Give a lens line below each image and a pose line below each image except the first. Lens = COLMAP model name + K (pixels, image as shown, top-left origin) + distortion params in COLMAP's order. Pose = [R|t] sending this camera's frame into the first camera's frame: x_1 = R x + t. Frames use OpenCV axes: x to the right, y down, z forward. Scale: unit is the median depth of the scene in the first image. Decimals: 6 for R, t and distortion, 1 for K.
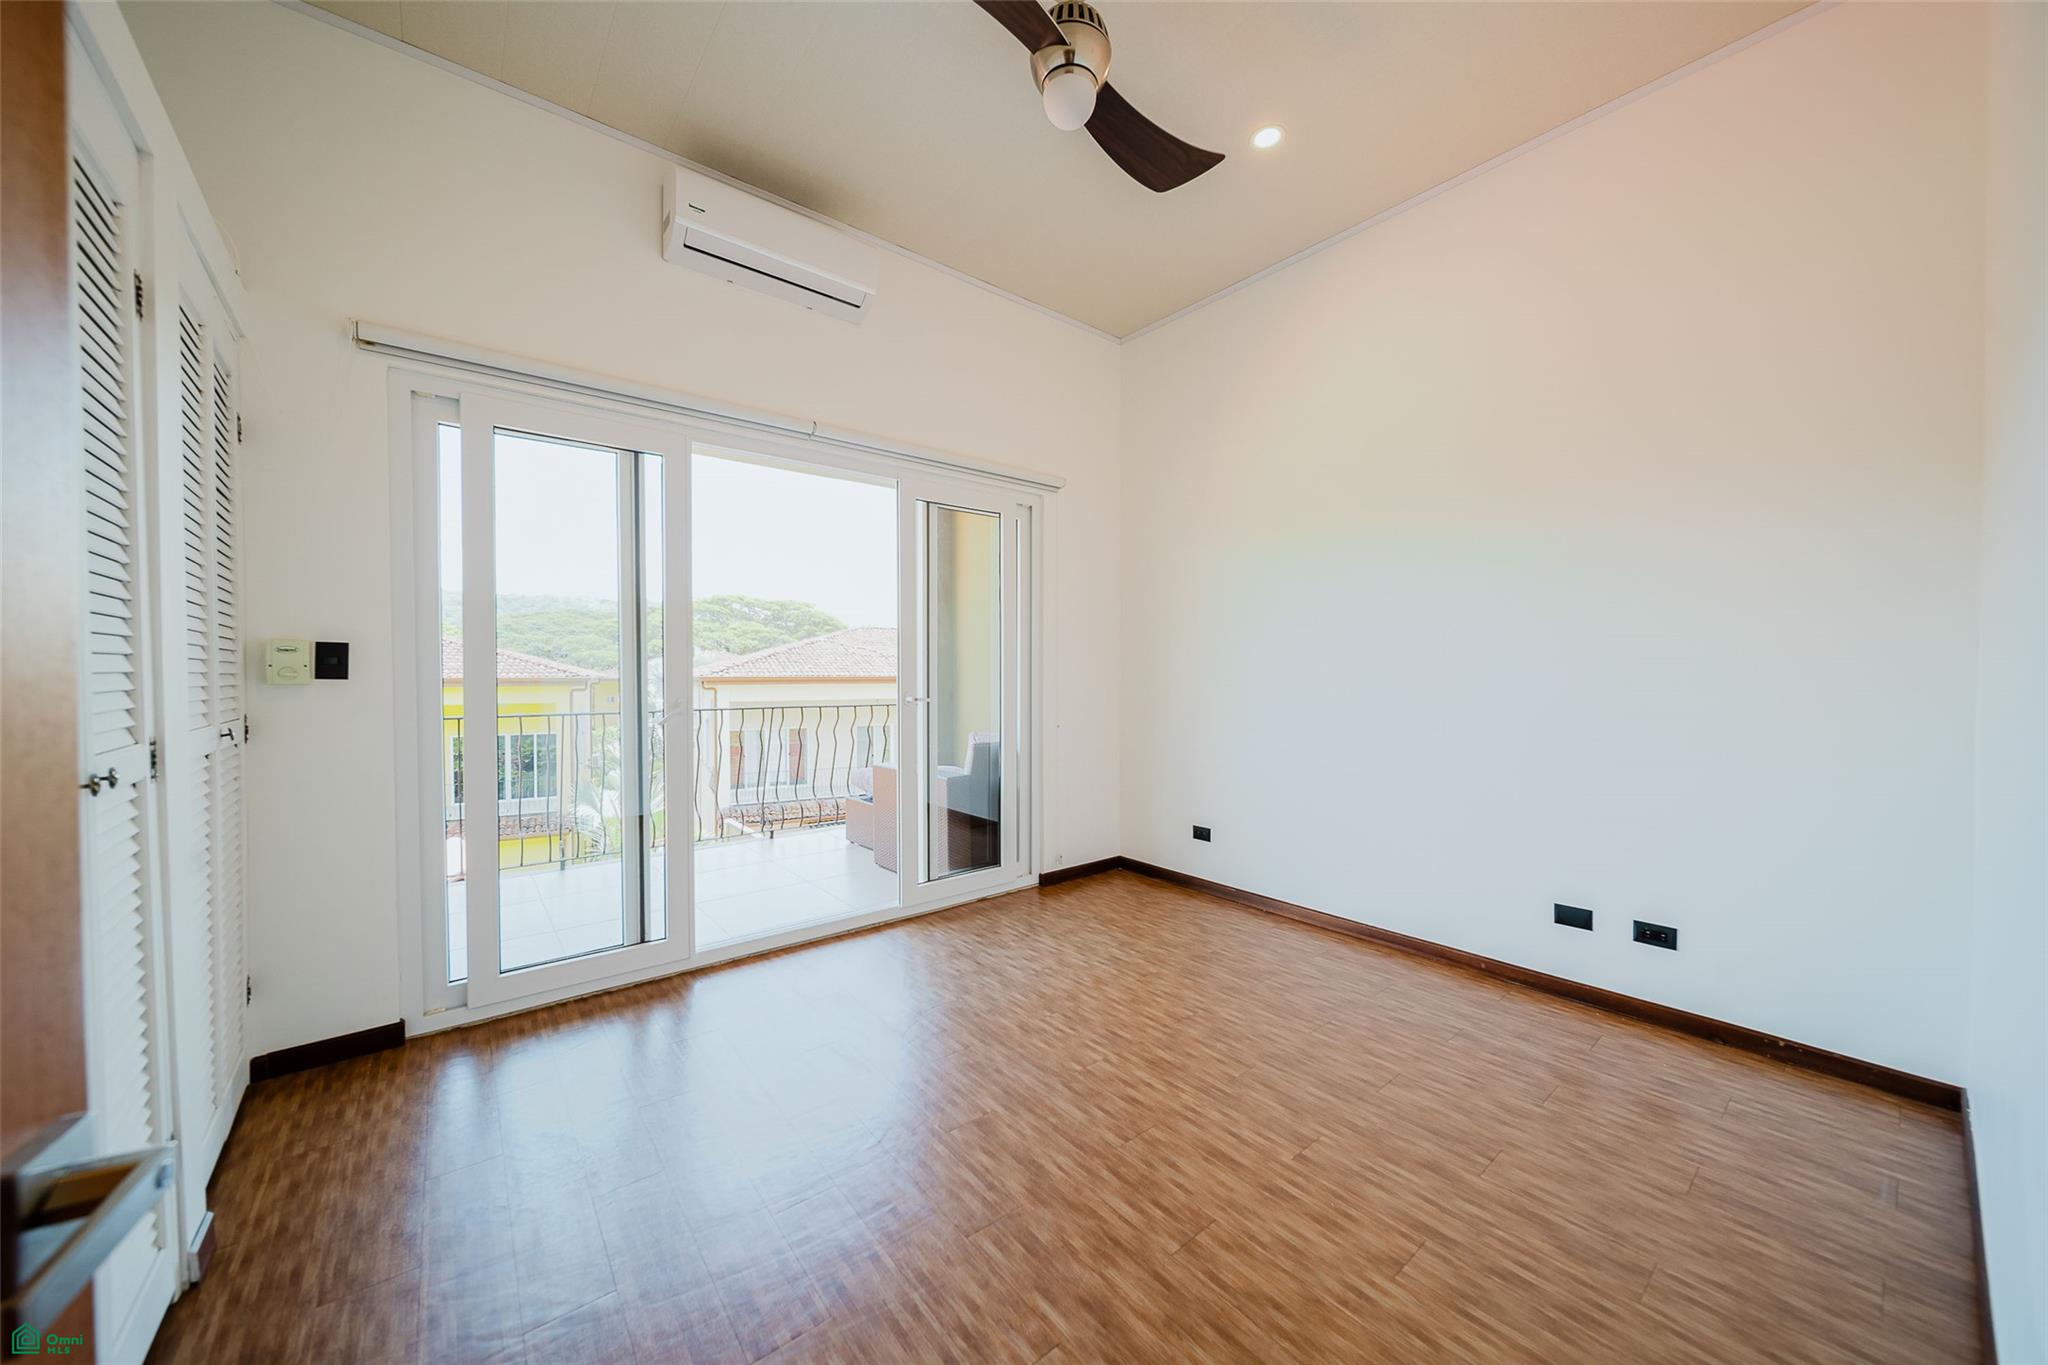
lens RADIAL K [[719.0, 0, 989.4], [0, 719.0, 695.3], [0, 0, 1]] dist [0.000598, -0.000069]
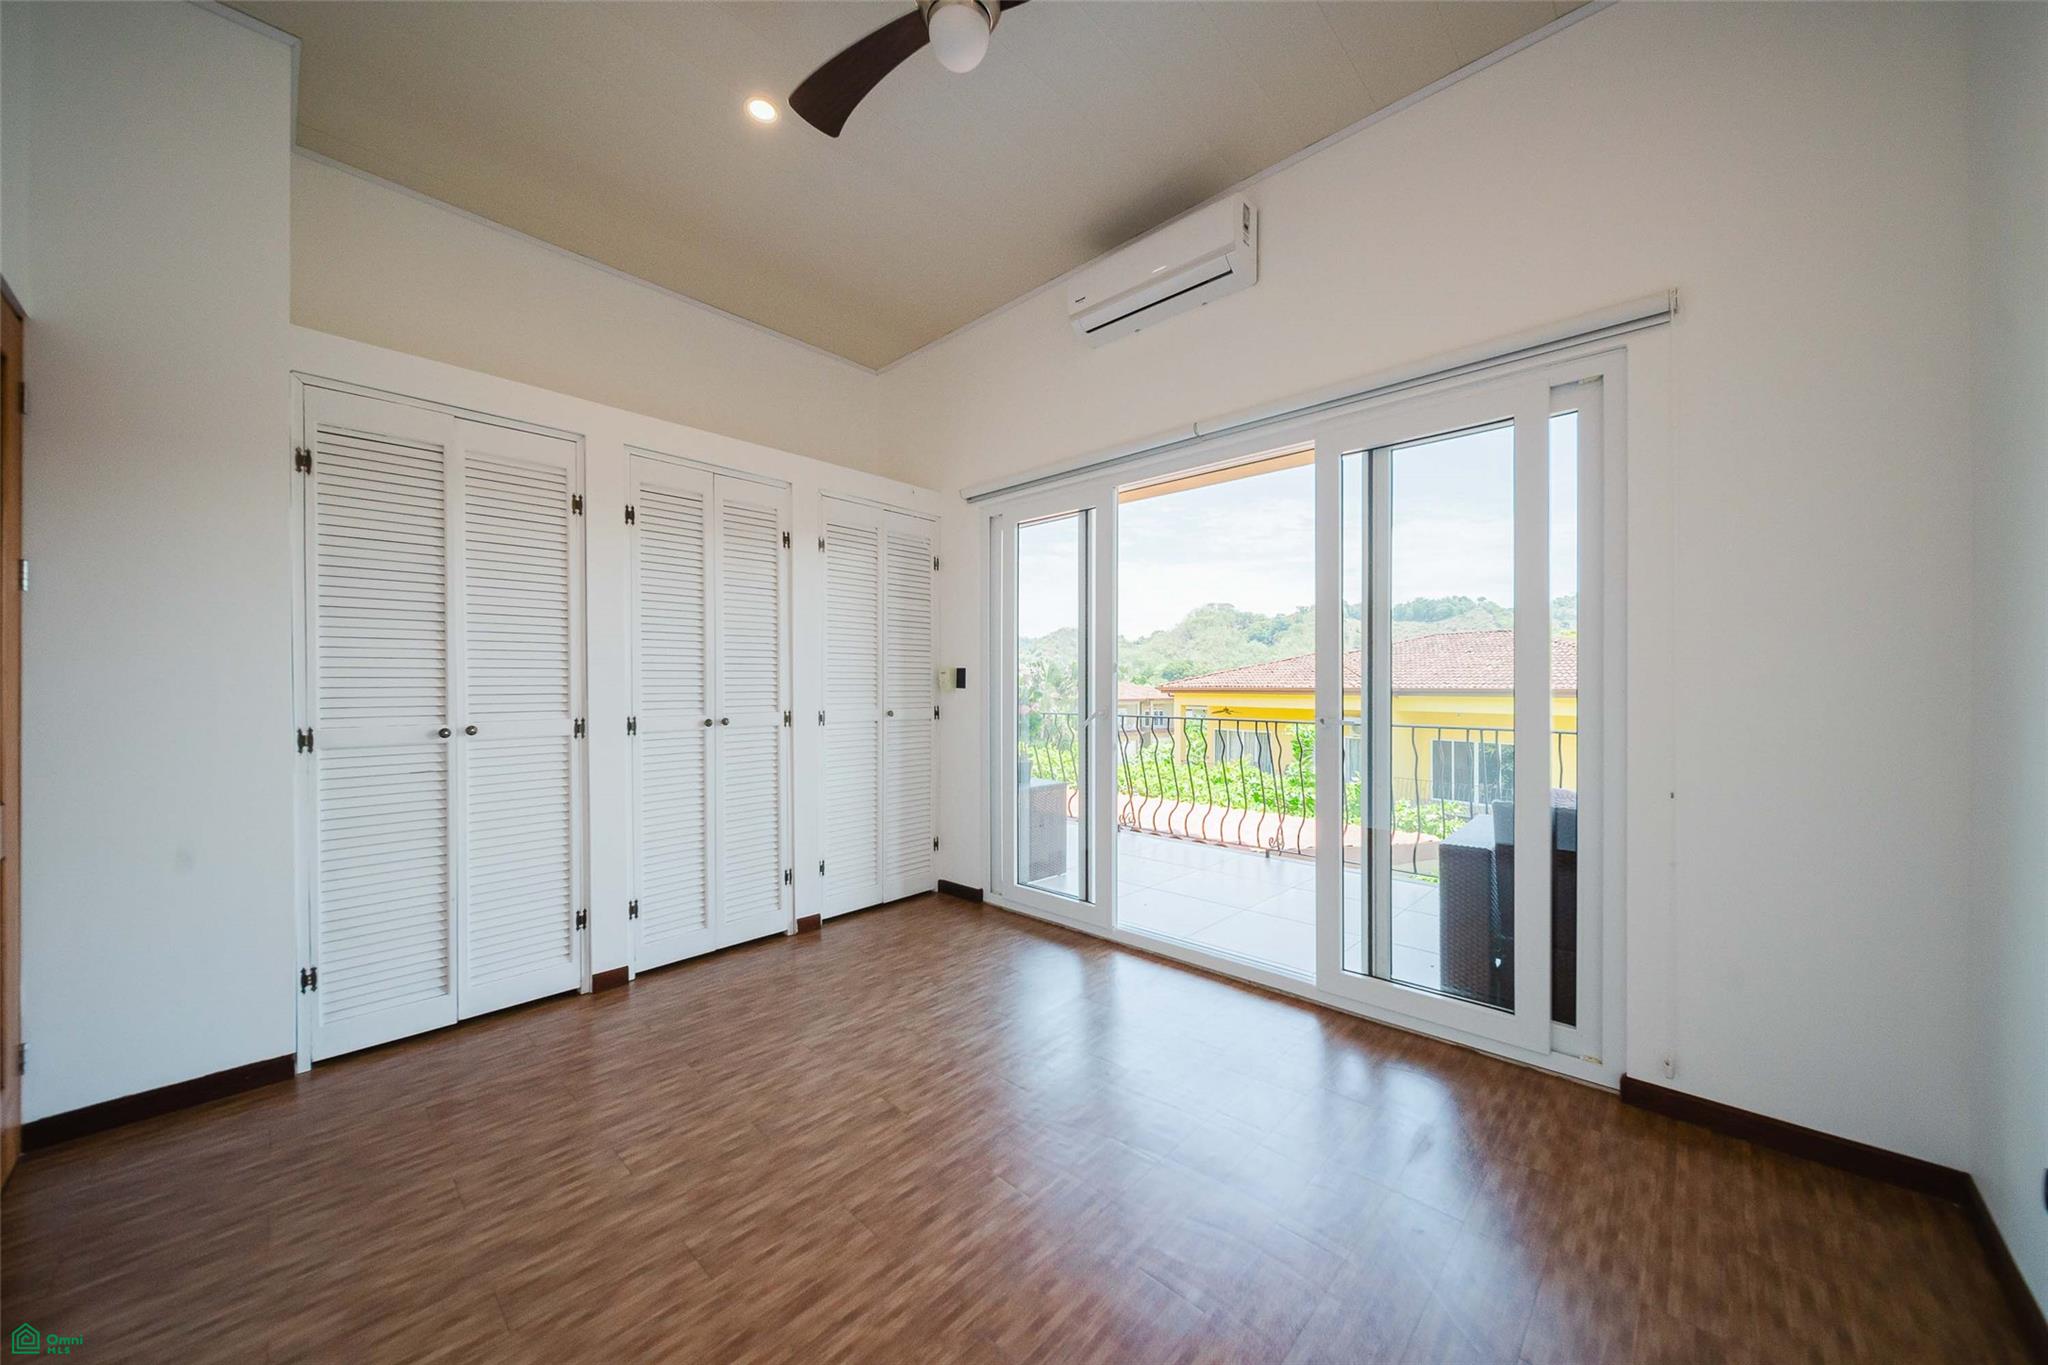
lens RADIAL K [[719.0, 0, 1030.1], [0, 719.0, 679.2], [0, 0, 1]] dist [0.000598, -0.000069]
pose [[0.153477, -0.007437, -0.988124, 1.044528], [-0.028203, 0.999531, -0.011903, -0.031936], [0.987750, 0.029695, 0.153195, 0.999978]]
